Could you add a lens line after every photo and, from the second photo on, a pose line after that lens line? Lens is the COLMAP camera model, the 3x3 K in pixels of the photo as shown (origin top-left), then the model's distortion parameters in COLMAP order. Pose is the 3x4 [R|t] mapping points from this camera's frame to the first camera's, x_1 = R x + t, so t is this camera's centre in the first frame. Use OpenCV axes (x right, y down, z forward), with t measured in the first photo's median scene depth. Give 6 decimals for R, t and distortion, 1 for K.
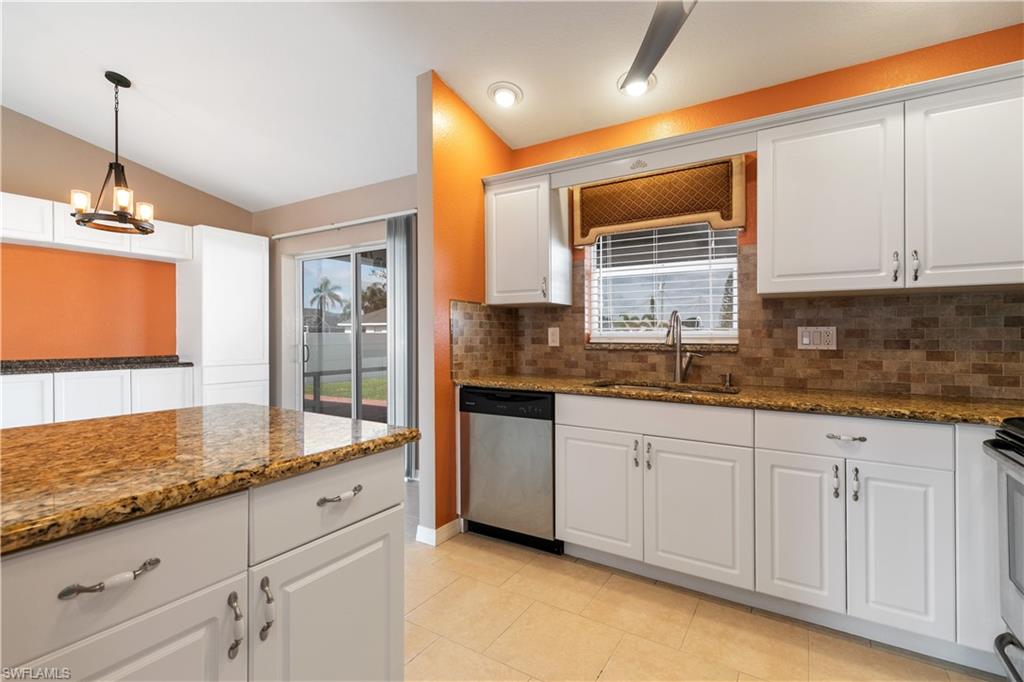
lens RADIAL K [[469.9, 0, 529.0], [0, 469.9, 339.7], [0, 0, 1]] dist [-0.000605, 0.000072]
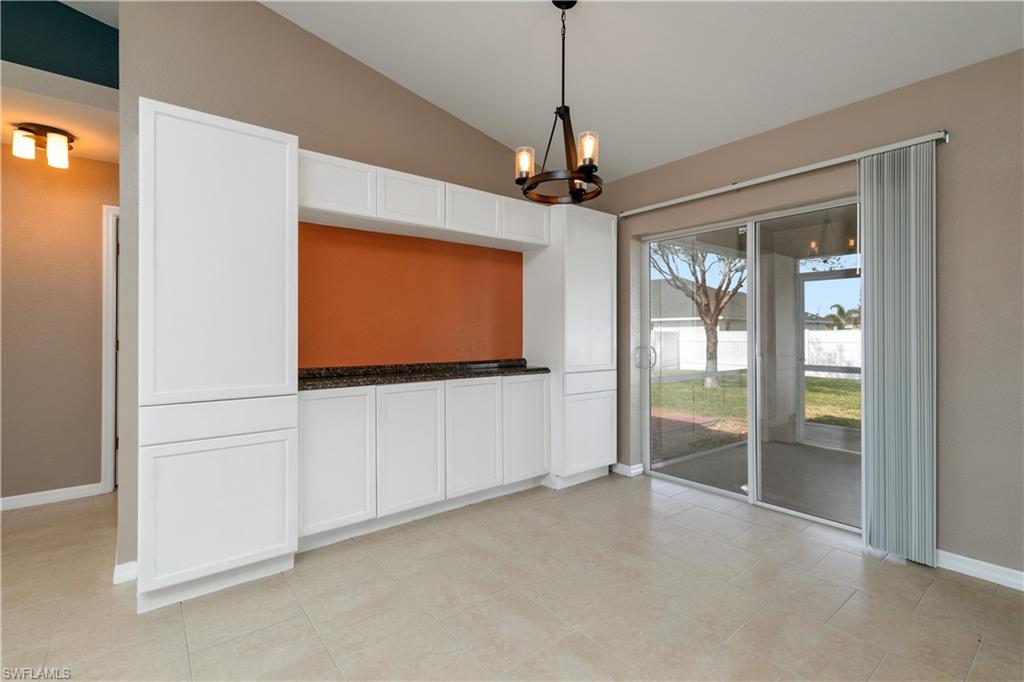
lens RADIAL K [[469.9, 0, 512.7], [0, 469.9, 335.2], [0, 0, 1]] dist [-0.000605, 0.000072]
pose [[0.944206, -0.008546, -0.329244, -0.833766], [0.004902, 0.999917, -0.011896, -0.000008], [0.329319, 0.009618, 0.944170, 0.309529]]
